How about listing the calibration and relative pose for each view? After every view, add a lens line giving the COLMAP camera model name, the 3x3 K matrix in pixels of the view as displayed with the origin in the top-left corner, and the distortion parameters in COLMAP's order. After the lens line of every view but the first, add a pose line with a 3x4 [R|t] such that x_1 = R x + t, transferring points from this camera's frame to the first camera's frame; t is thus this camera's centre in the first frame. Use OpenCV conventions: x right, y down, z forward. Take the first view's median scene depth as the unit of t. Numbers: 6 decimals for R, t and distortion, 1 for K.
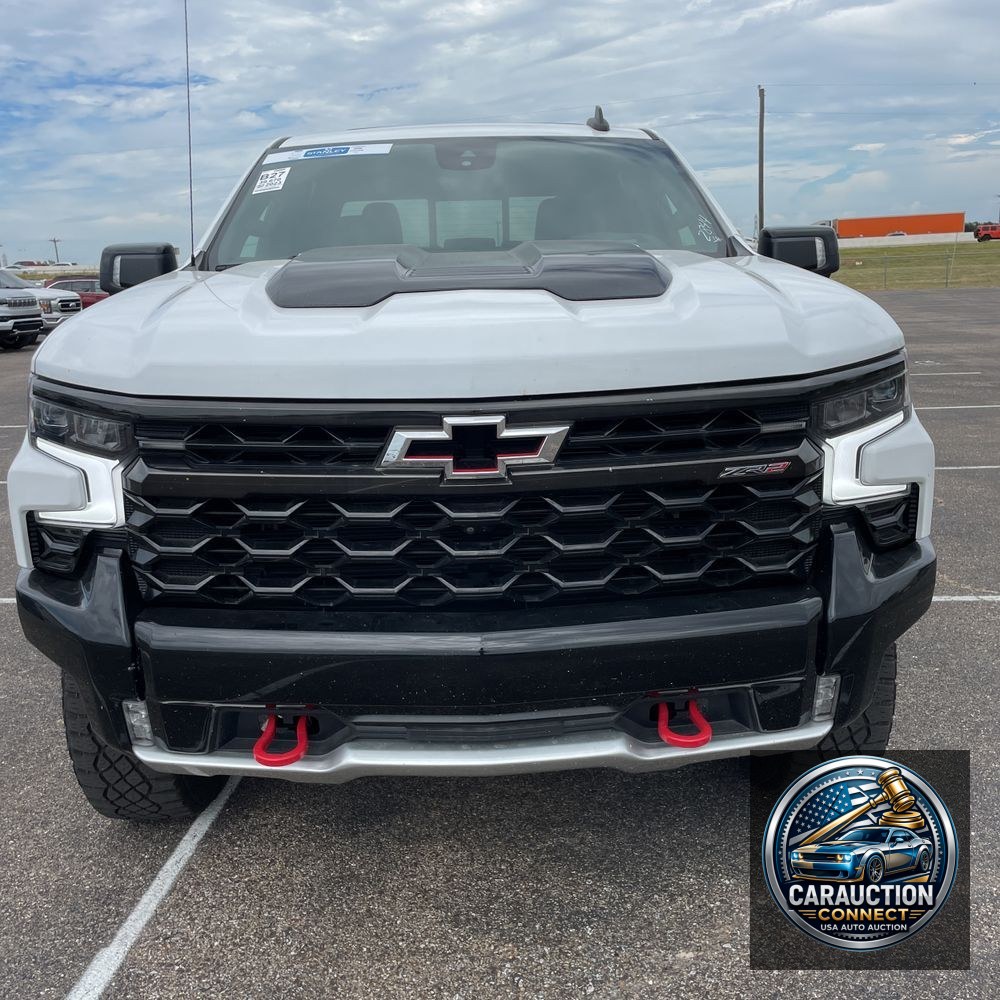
lens RADIAL K [[1013.9, 0, 498.4], [0, 1013.9, 495.6], [0, 0, 1]] dist [0.088813, -0.115923]
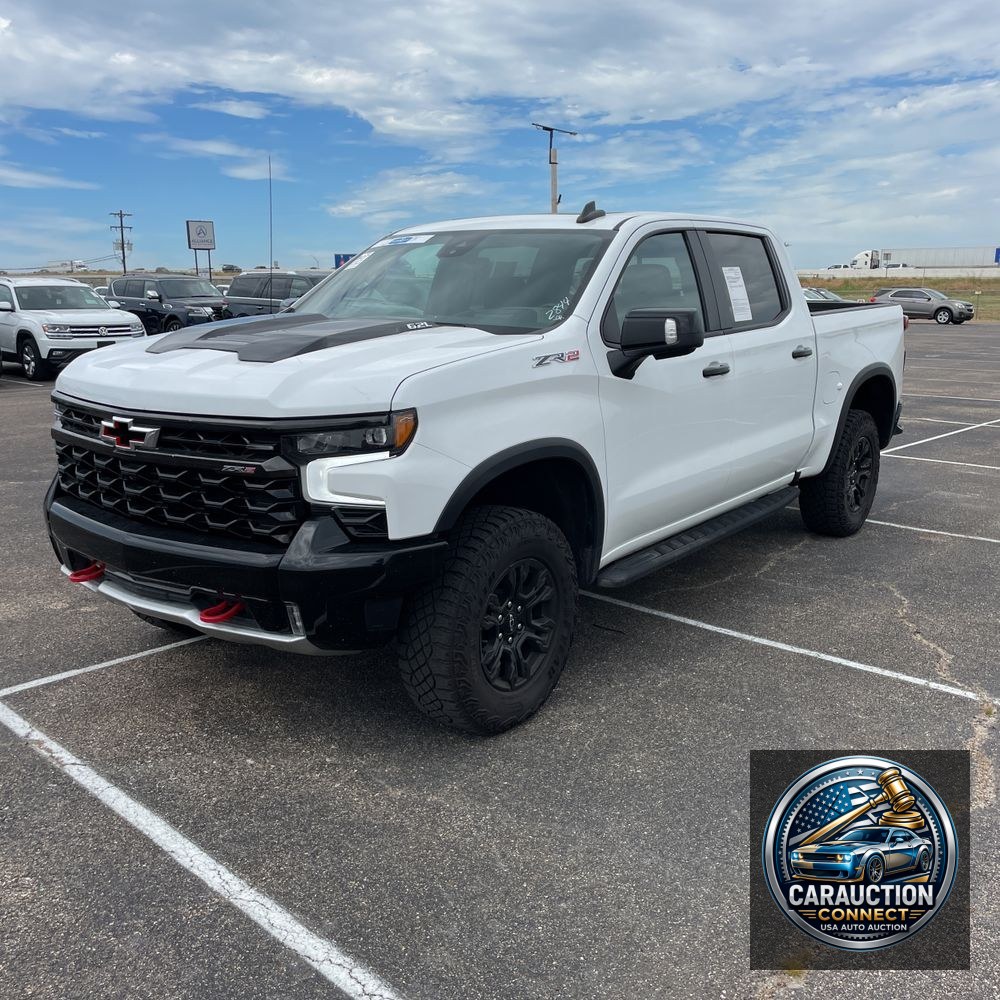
lens RADIAL K [[1008.6, 0, 503.3], [0, 1008.6, 502.3], [0, 0, 1]] dist [0.107881, -0.150002]
pose [[0.798366, 0.164310, -0.579322, 1.650957], [-0.164727, 0.984949, 0.052344, -0.136487], [0.579203, 0.053640, 0.813416, -0.136360]]
